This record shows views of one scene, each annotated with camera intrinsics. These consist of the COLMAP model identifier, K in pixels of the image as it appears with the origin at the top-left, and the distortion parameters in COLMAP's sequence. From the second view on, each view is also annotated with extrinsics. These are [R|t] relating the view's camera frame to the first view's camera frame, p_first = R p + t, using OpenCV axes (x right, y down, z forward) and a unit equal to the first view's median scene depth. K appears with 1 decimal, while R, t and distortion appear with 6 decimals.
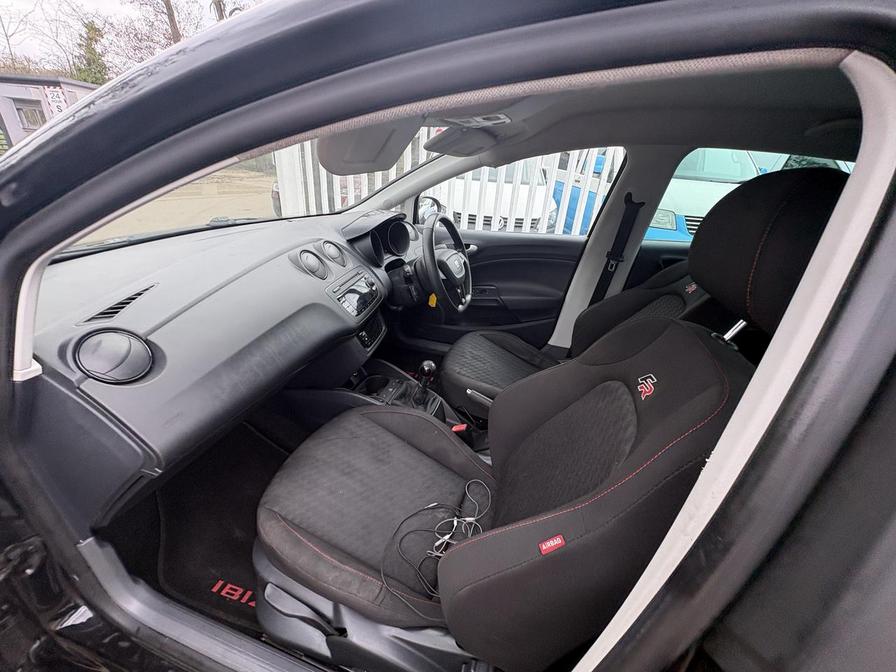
lens RADIAL K [[356.9, 0, 444.4], [0, 356.9, 335.9], [0, 0, 1]] dist [-0.002758, 0.000975]
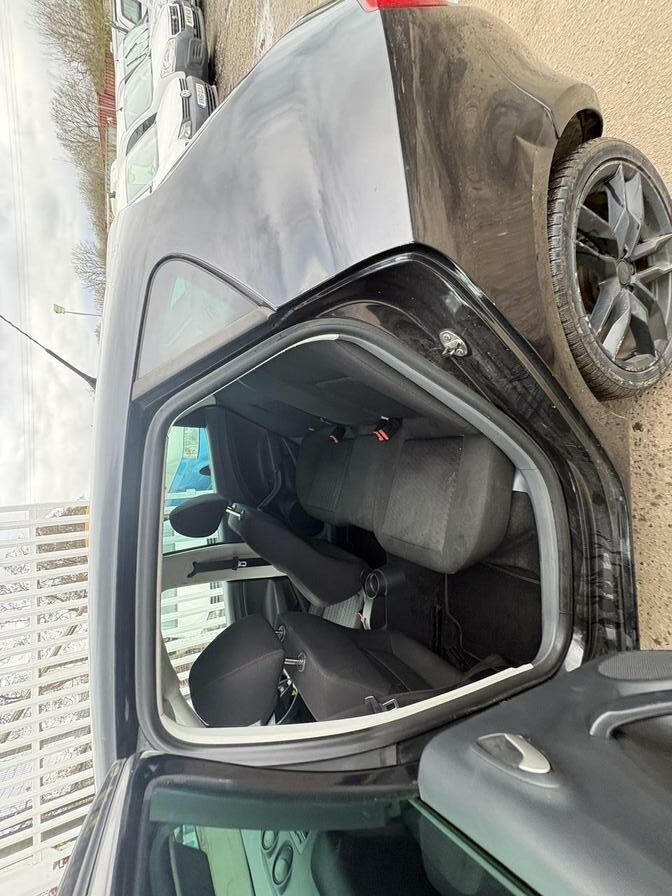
lens RADIAL K [[356.9, 0, 337.8], [0, 356.9, 450.4], [0, 0, 1]] dist [-0.002758, 0.000975]
pose [[-0.218346, -0.953698, 0.206845, 0.591032], [0.975753, -0.210061, 0.061485, 0.181273], [-0.015188, 0.215255, 0.976440, -0.452807]]
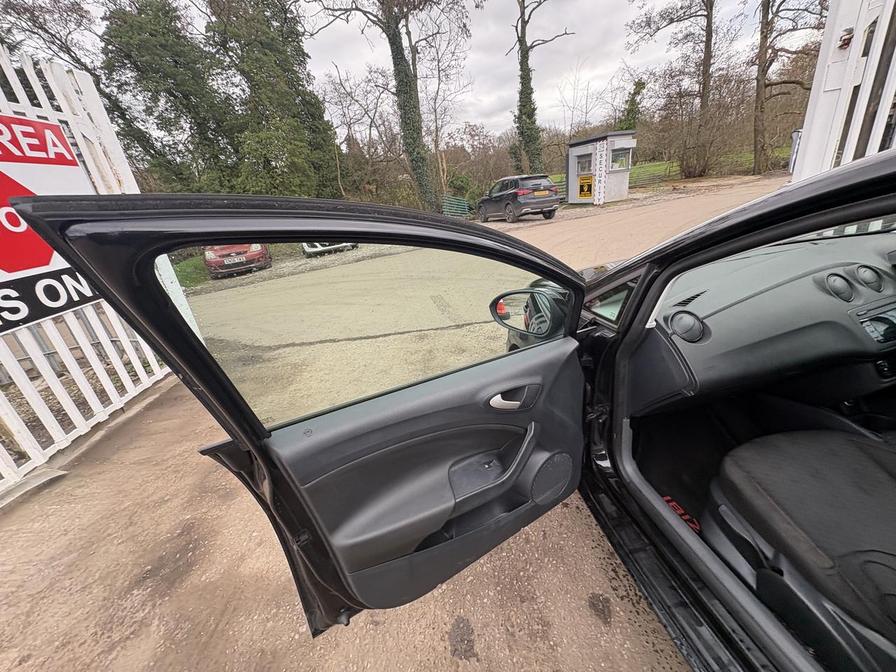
lens RADIAL K [[356.9, 0, 451.2], [0, 356.9, 337.6], [0, 0, 1]] dist [-0.002758, 0.000975]
pose [[0.444050, 0.220610, -0.868419, 0.064791], [-0.242836, 0.962572, 0.120359, 0.083594], [0.862468, 0.157438, 0.481002, -0.414267]]
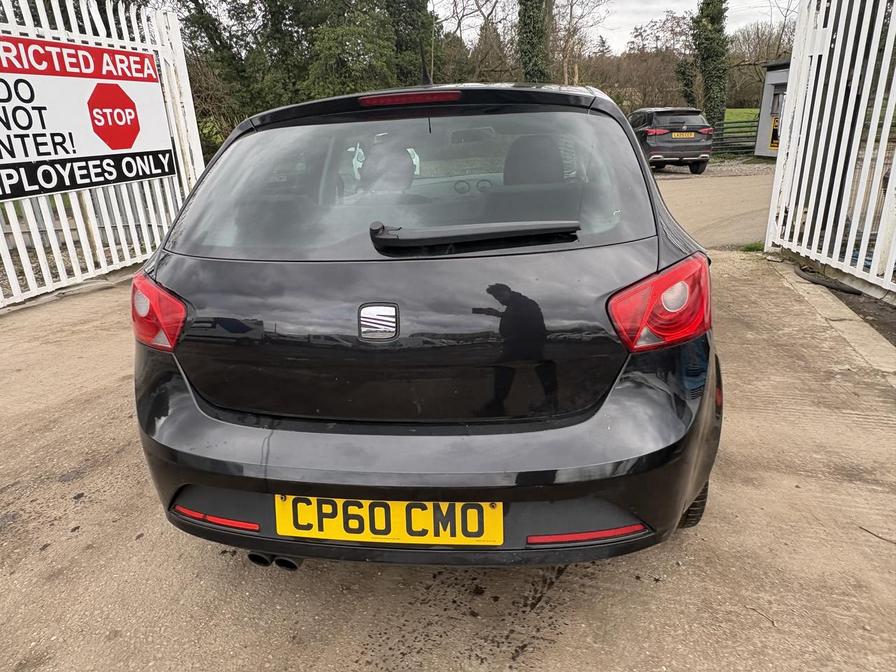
lens RADIAL K [[582.5, 0, 452.4], [0, 582.5, 331.8], [0, 0, 1]] dist [0.002731, 0.001781]
pose [[0.173633, 0.251187, -0.952238, 2.726248], [-0.378258, 0.909767, 0.171011, 0.024982], [0.909270, 0.330498, 0.252979, 0.250585]]
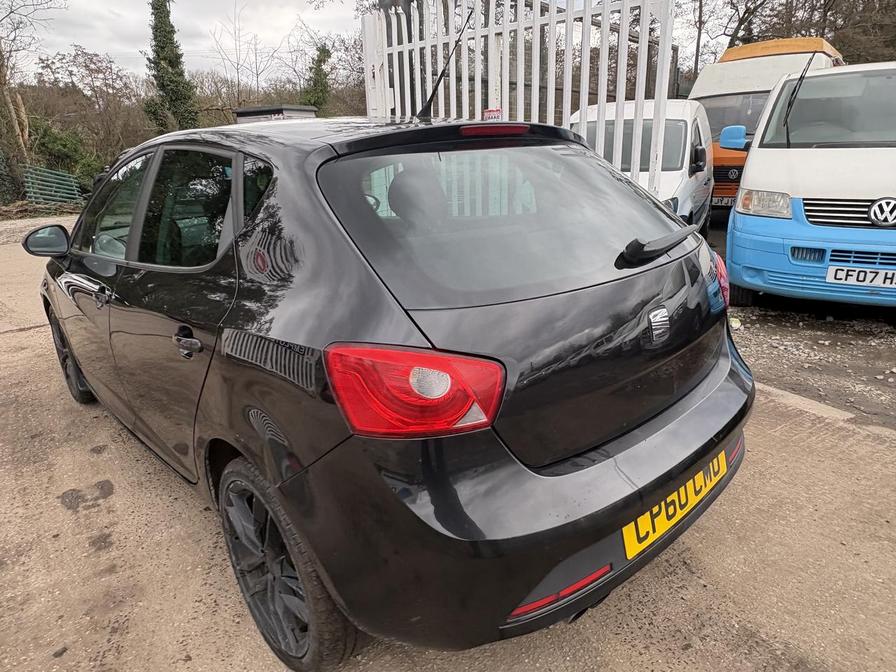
lens RADIAL K [[582.5, 0, 443.5], [0, 582.5, 336.8], [0, 0, 1]] dist [0.002731, 0.001781]
pose [[0.857181, 0.066418, -0.510715, 1.898645], [-0.141303, 0.983925, -0.109203, 0.449732], [0.495252, 0.165772, 0.852787, -0.832202]]
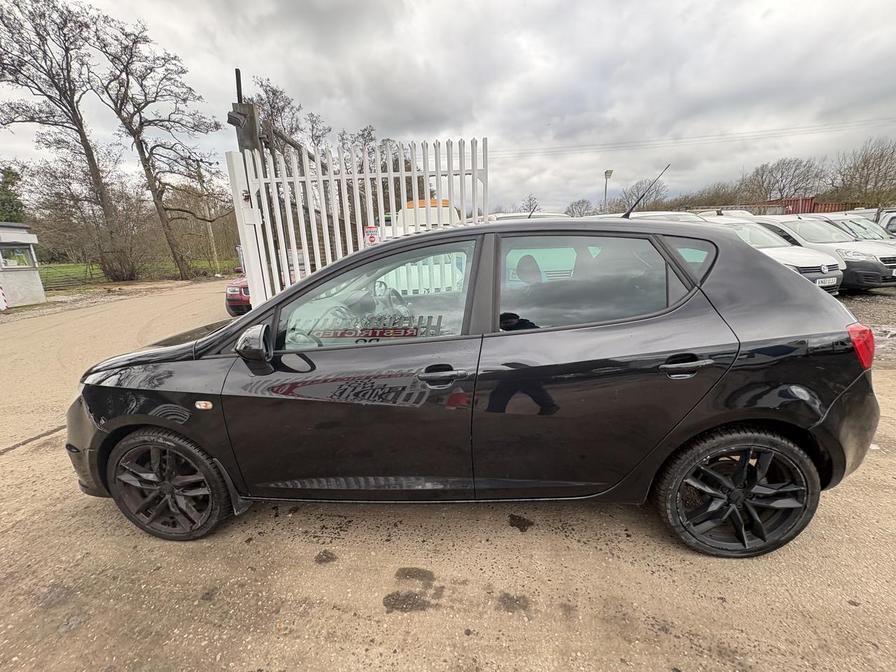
lens RADIAL K [[356.9, 0, 446.5], [0, 356.9, 336.9], [0, 0, 1]] dist [-0.002758, 0.000975]
pose [[0.971069, -0.158553, 0.178564, -0.120643], [0.191286, 0.964095, -0.184202, 0.371141], [-0.142947, 0.213030, 0.966532, -0.973051]]
